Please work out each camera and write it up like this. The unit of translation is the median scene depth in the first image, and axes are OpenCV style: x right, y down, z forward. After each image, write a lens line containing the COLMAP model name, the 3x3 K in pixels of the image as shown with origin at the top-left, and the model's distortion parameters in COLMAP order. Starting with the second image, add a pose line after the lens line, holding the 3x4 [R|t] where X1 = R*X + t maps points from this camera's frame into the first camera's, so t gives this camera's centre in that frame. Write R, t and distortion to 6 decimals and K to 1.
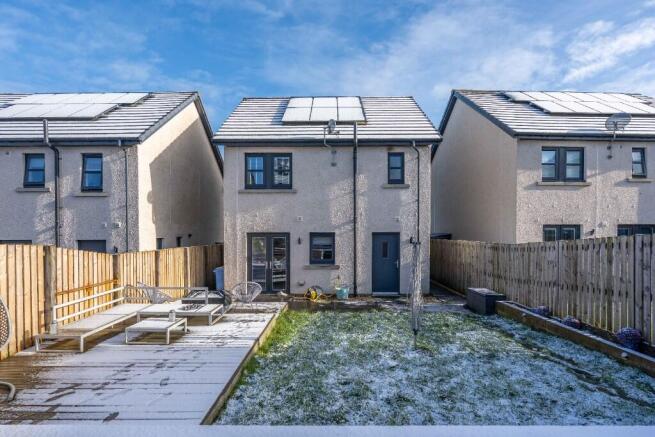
lens RADIAL K [[338.9, 0, 319.2], [0, 338.9, 233.9], [0, 0, 1]] dist [-0.001490, -0.000489]
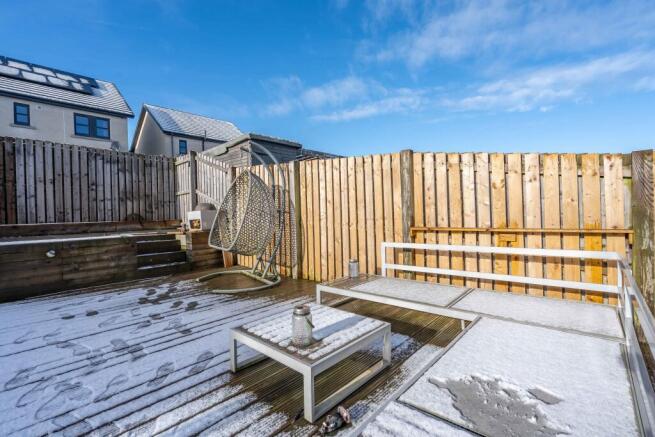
lens RADIAL K [[303.6, 0, 327.5], [0, 303.6, 218.5], [0, 0, 1]] dist [0.001197, 0.000058]
pose [[-0.652967, 0.038544, -0.756405, -0.136697], [0.022597, 0.999251, 0.031412, 0.074628], [0.757049, 0.003419, -0.653349, 0.661297]]
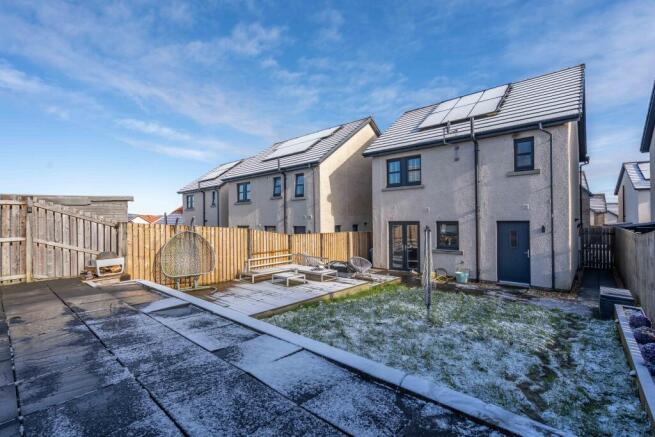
lens RADIAL K [[303.6, 0, 327.5], [0, 303.6, 218.5], [0, 0, 1]] dist [0.001197, 0.000058]
pose [[0.748996, -0.007906, -0.662527, 0.381423], [0.001720, 0.999949, -0.009989, -0.003692], [0.662572, 0.006342, 0.748971, -0.016522]]
